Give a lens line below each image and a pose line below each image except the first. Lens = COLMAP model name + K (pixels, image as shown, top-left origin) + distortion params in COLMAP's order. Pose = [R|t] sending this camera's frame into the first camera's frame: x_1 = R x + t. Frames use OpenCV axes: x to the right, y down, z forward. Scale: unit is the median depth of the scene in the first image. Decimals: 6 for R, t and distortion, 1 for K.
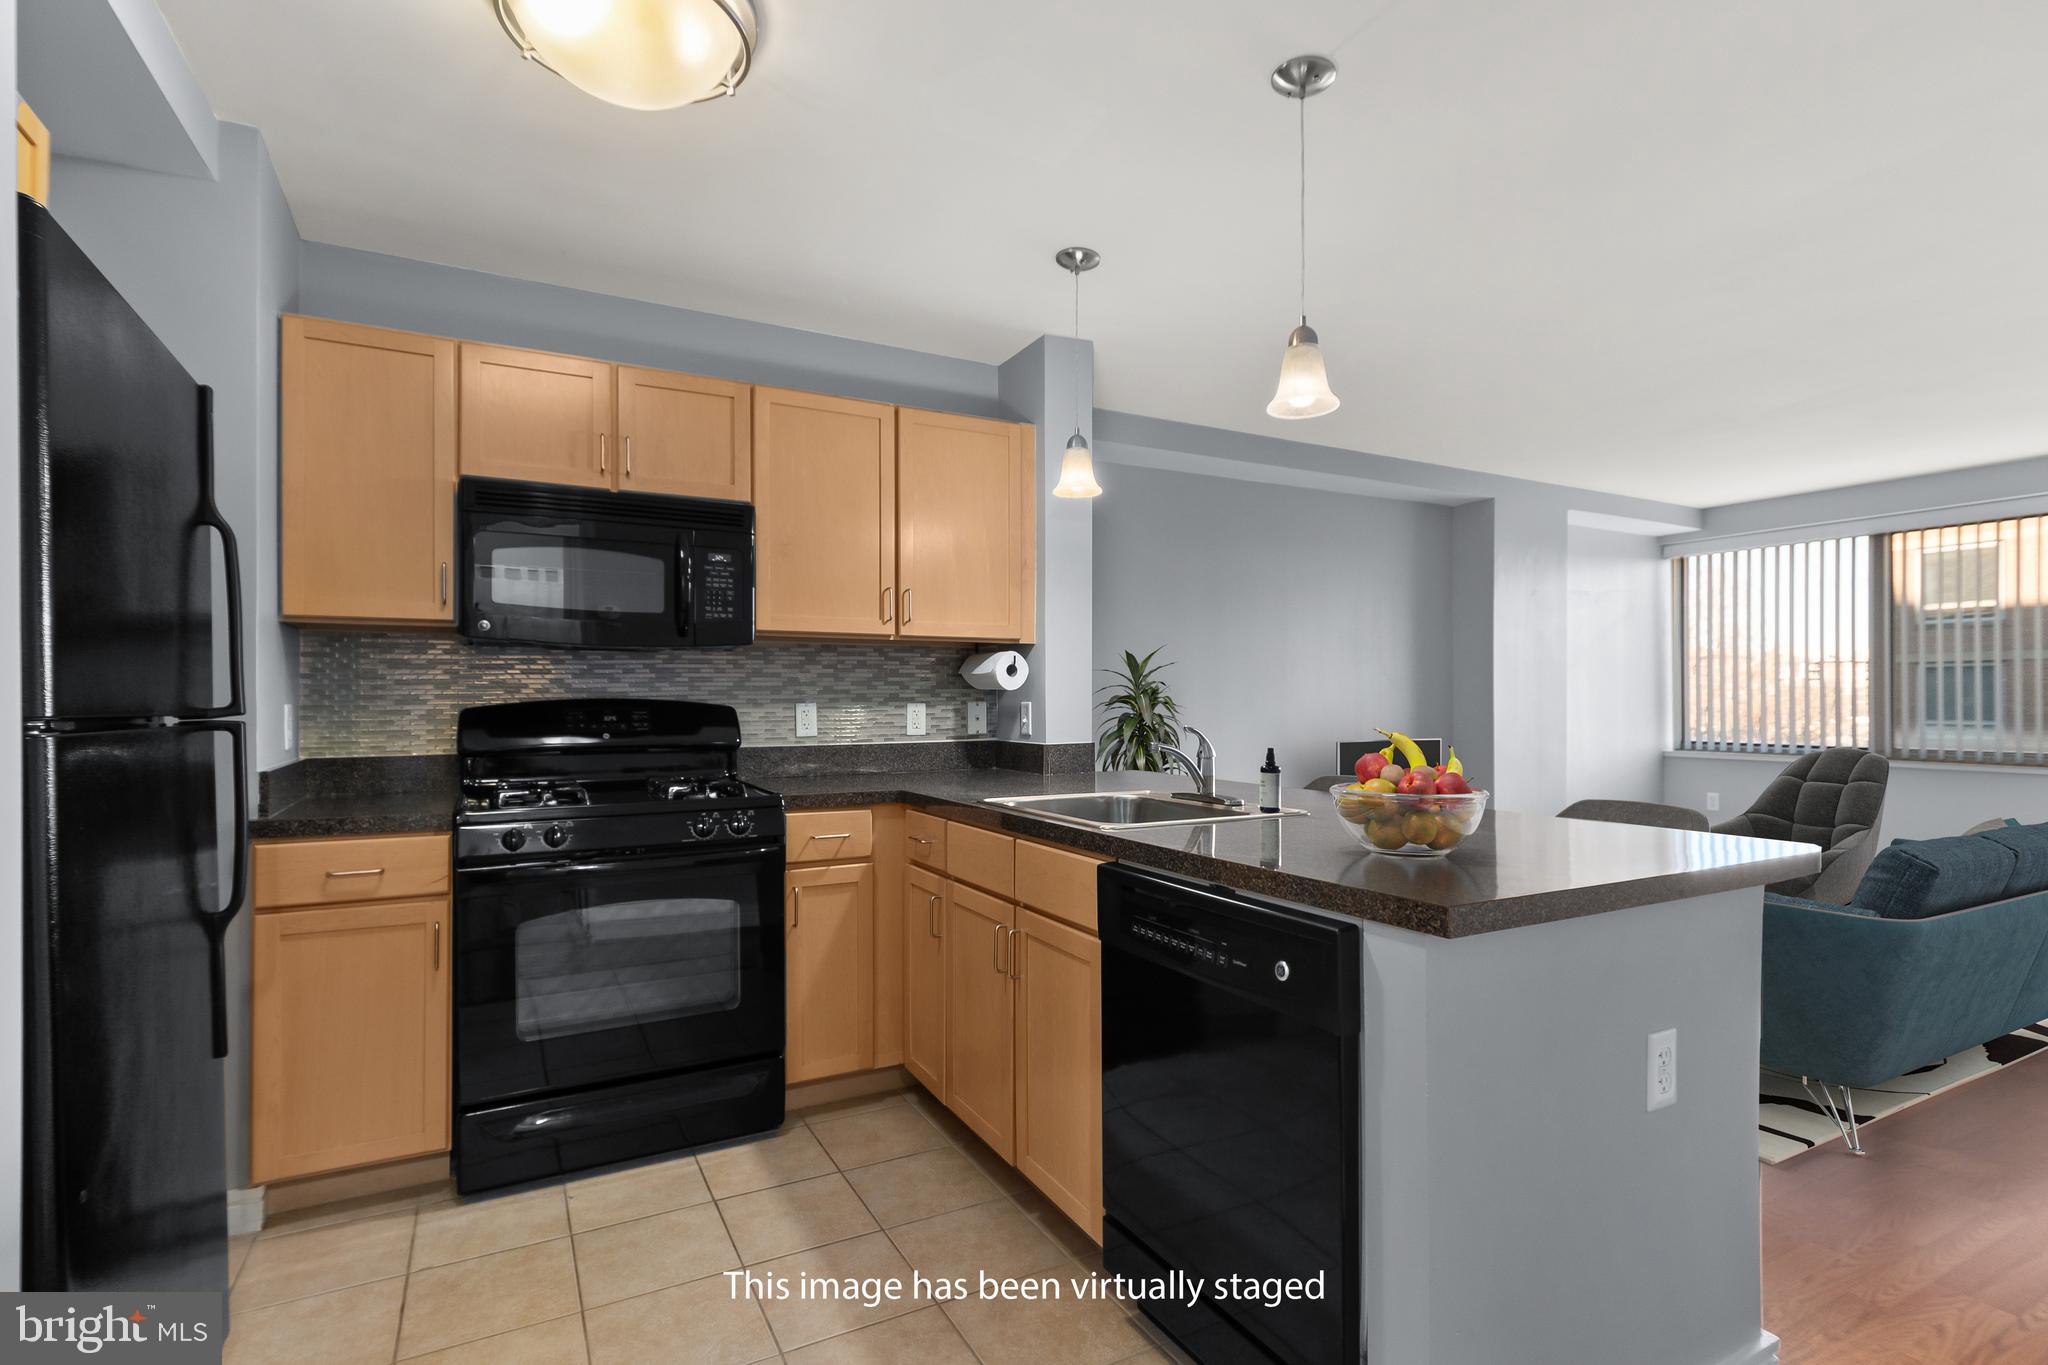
lens RADIAL K [[982.7, 0, 1026.9], [0, 982.7, 687.8], [0, 0, 1]] dist [0.001124, -0.004143]
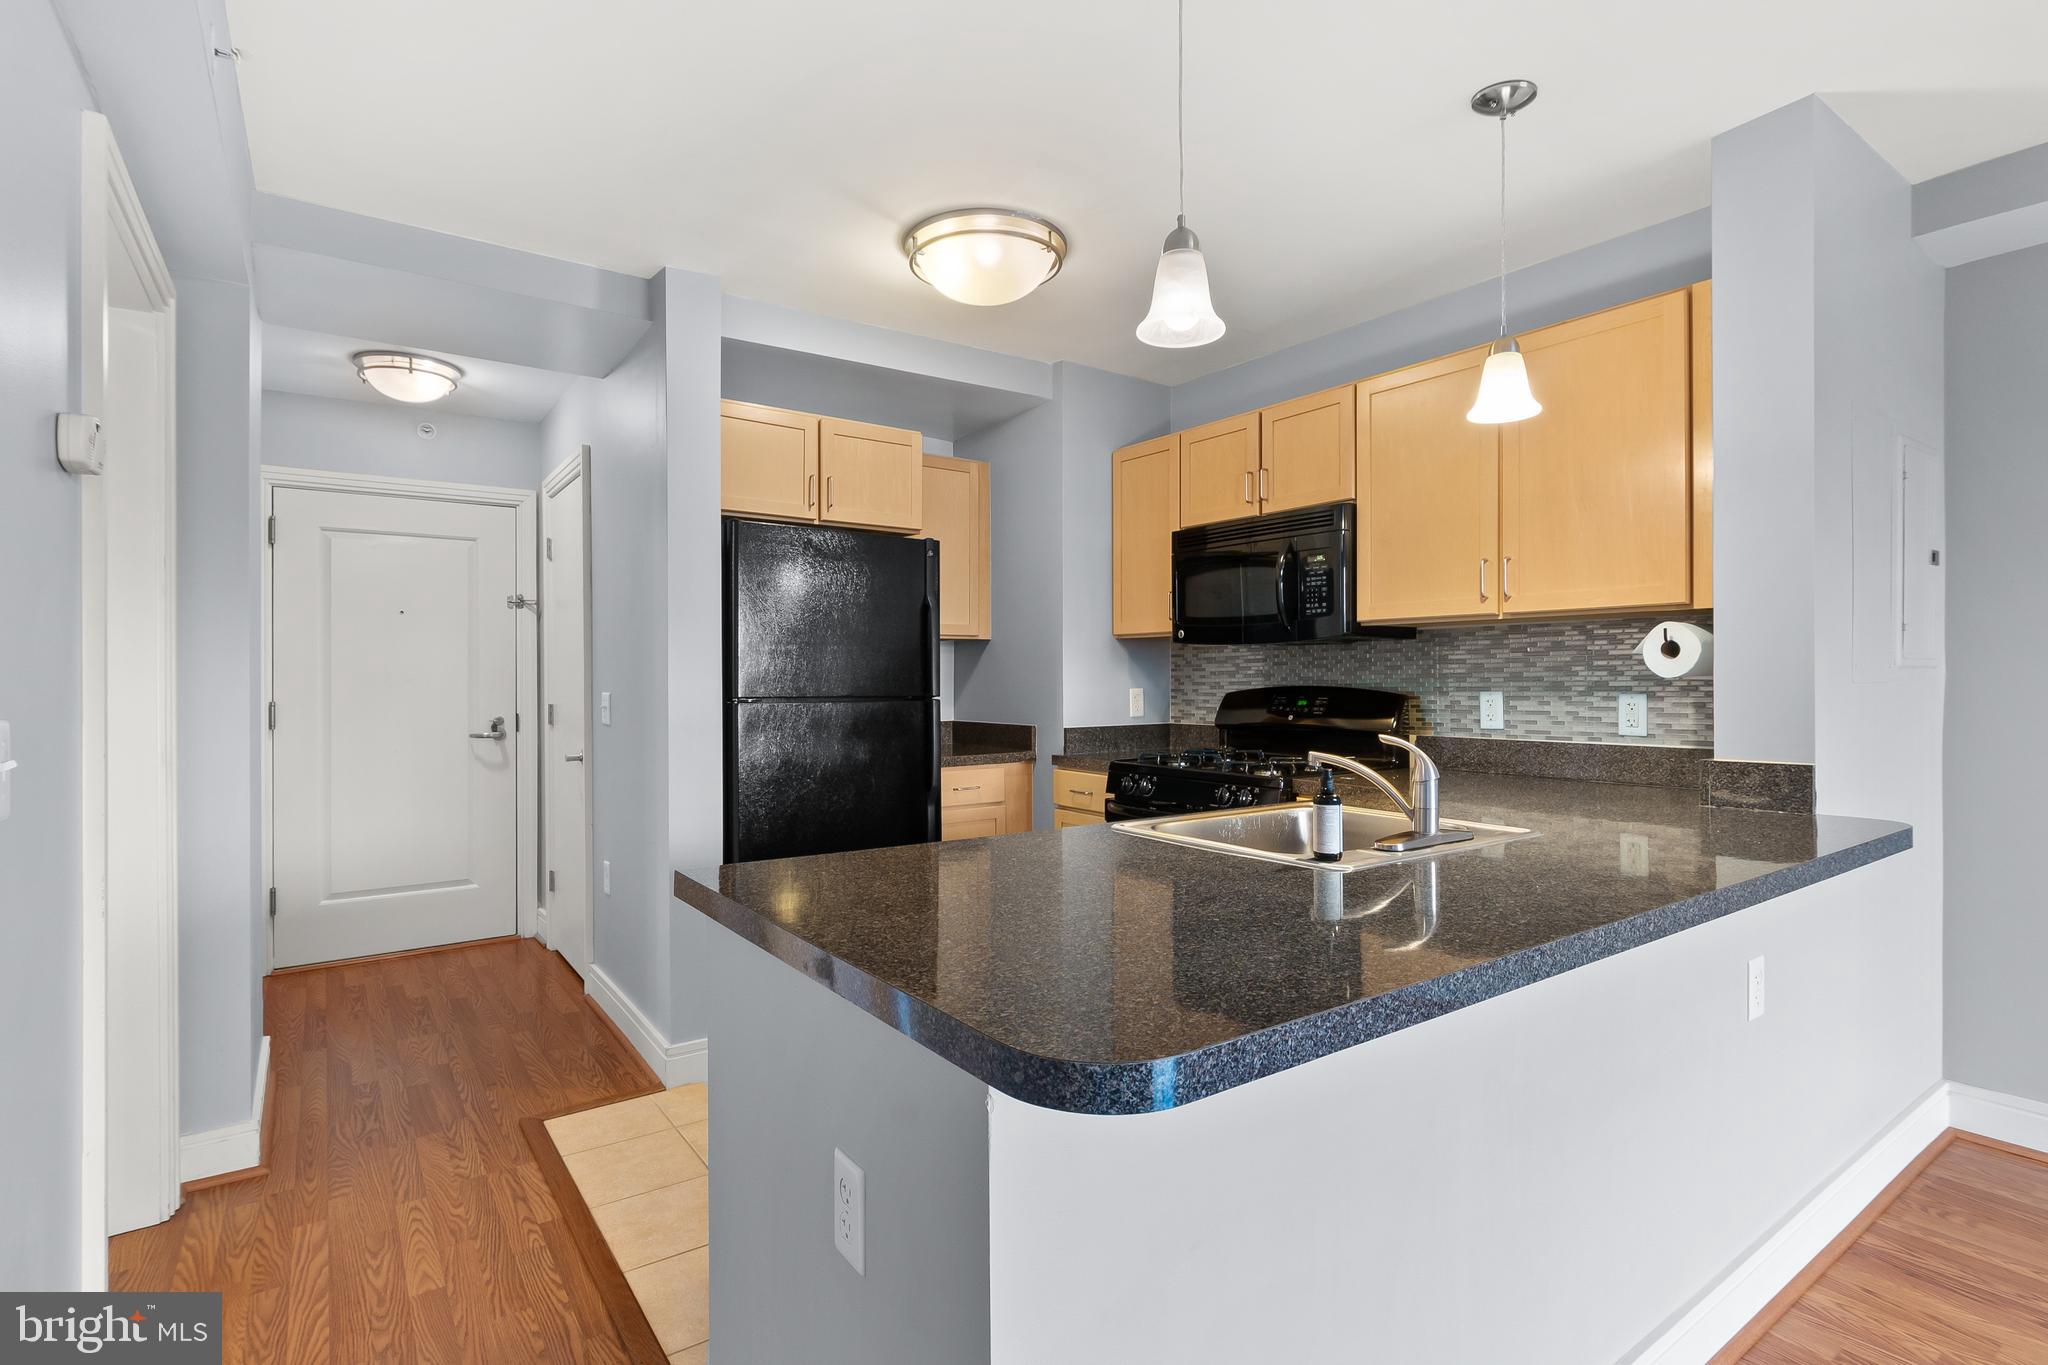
lens RADIAL K [[982.7, 0, 1021.0], [0, 982.7, 684.7], [0, 0, 1]] dist [0.001124, -0.004143]
pose [[0.115185, 0.010216, -0.993292, 0.745150], [0.016846, 0.999783, 0.012236, -0.011062], [0.993201, -0.018143, 0.114988, 0.562034]]
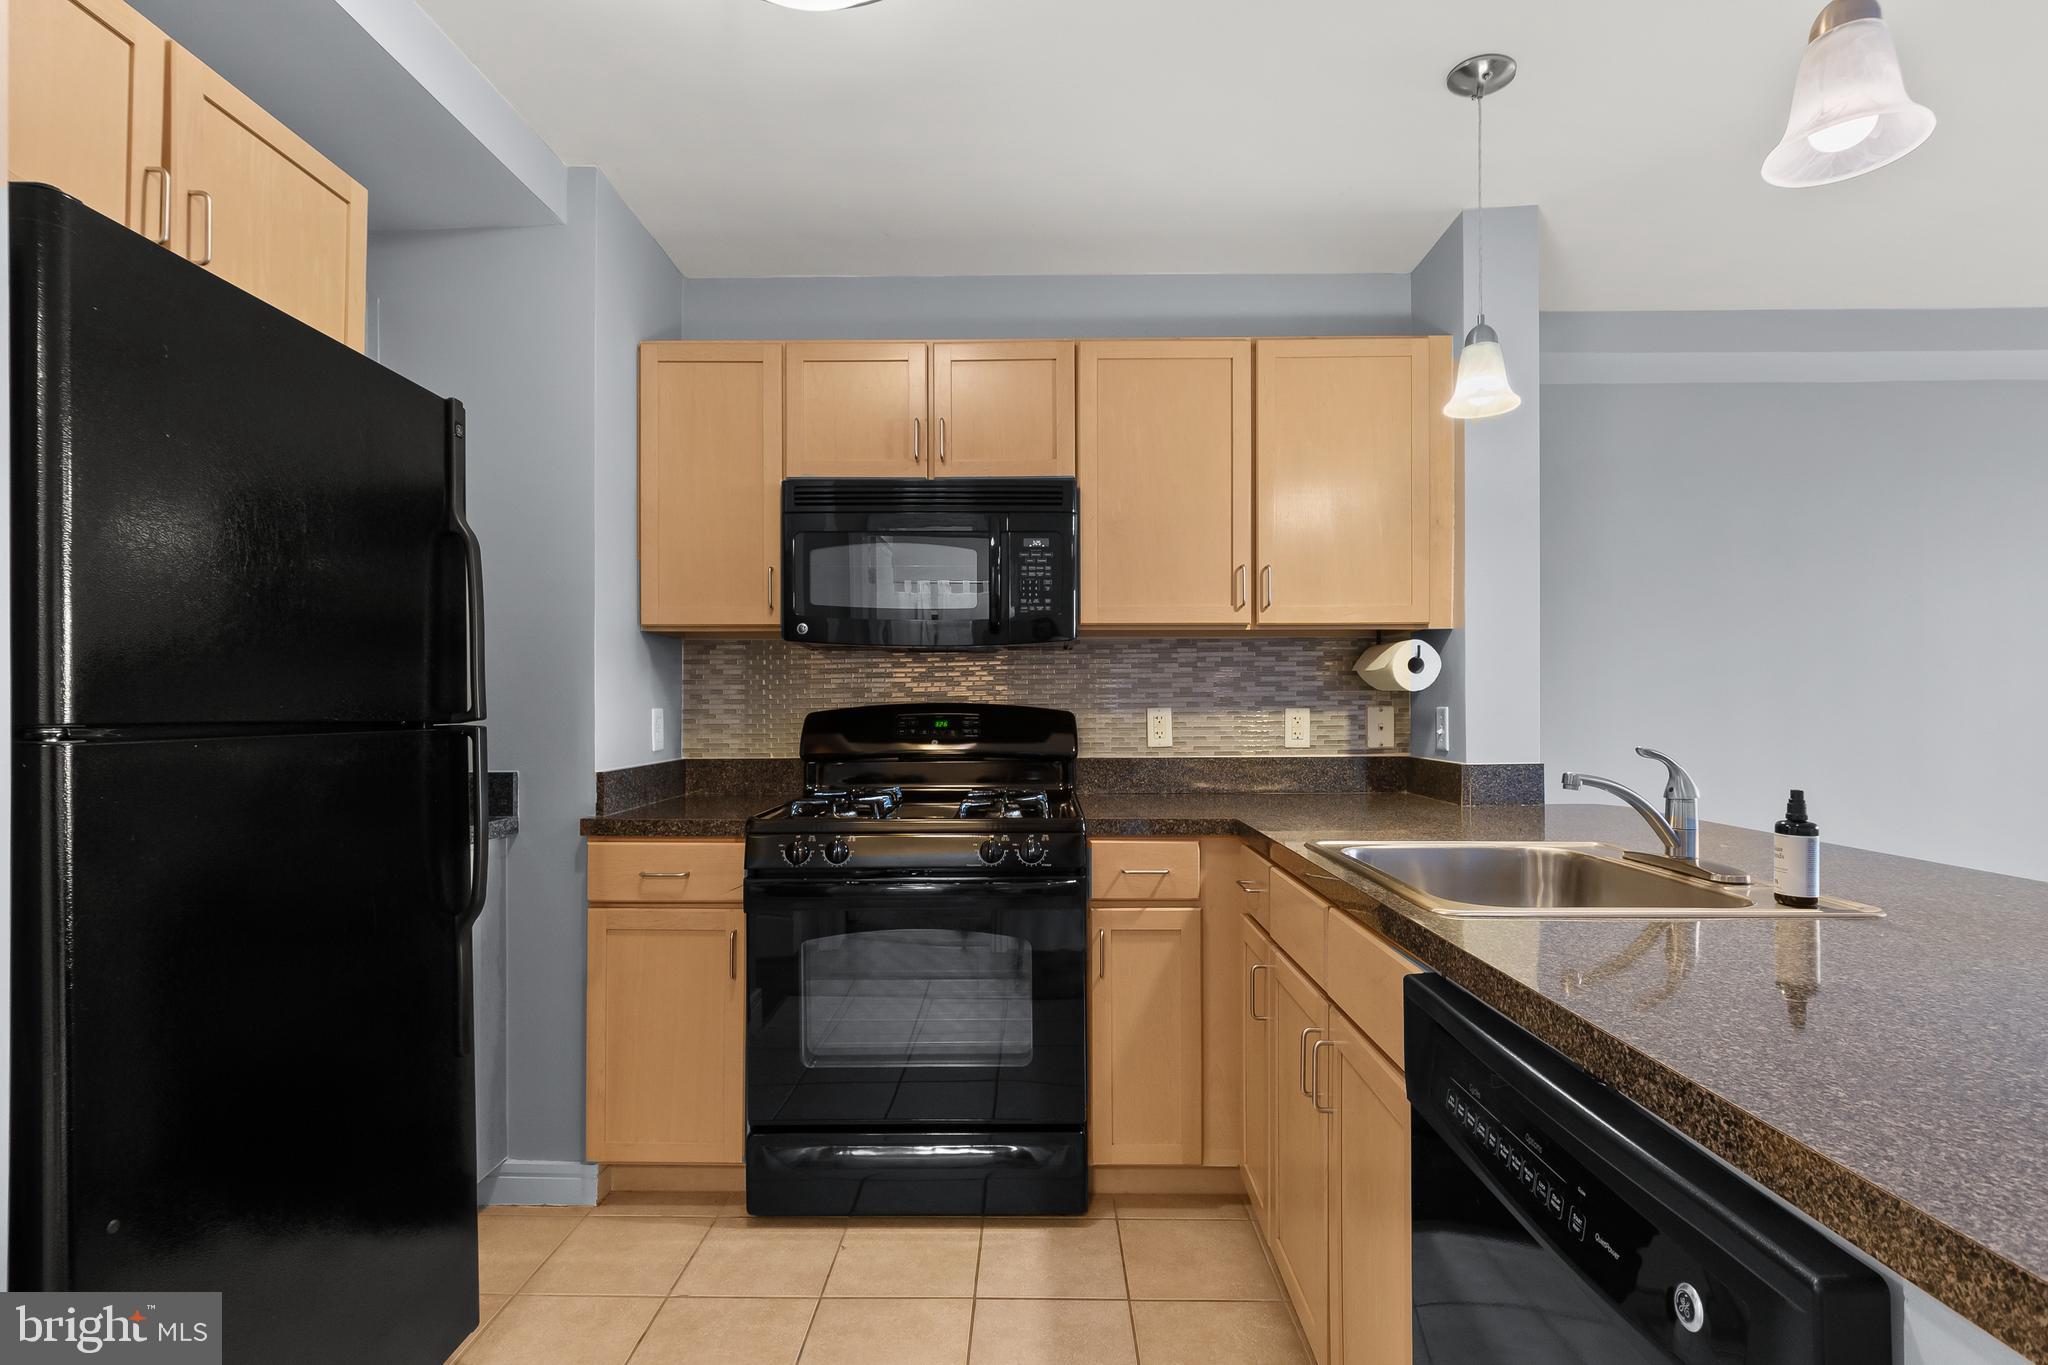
lens RADIAL K [[982.7, 0, 1021.4], [0, 982.7, 693.5], [0, 0, 1]] dist [0.001124, -0.004143]
pose [[0.872319, -0.004988, -0.488912, 0.107432], [0.006184, 0.999981, 0.000831, 0.001975], [0.488898, -0.003748, 0.872333, 0.232349]]
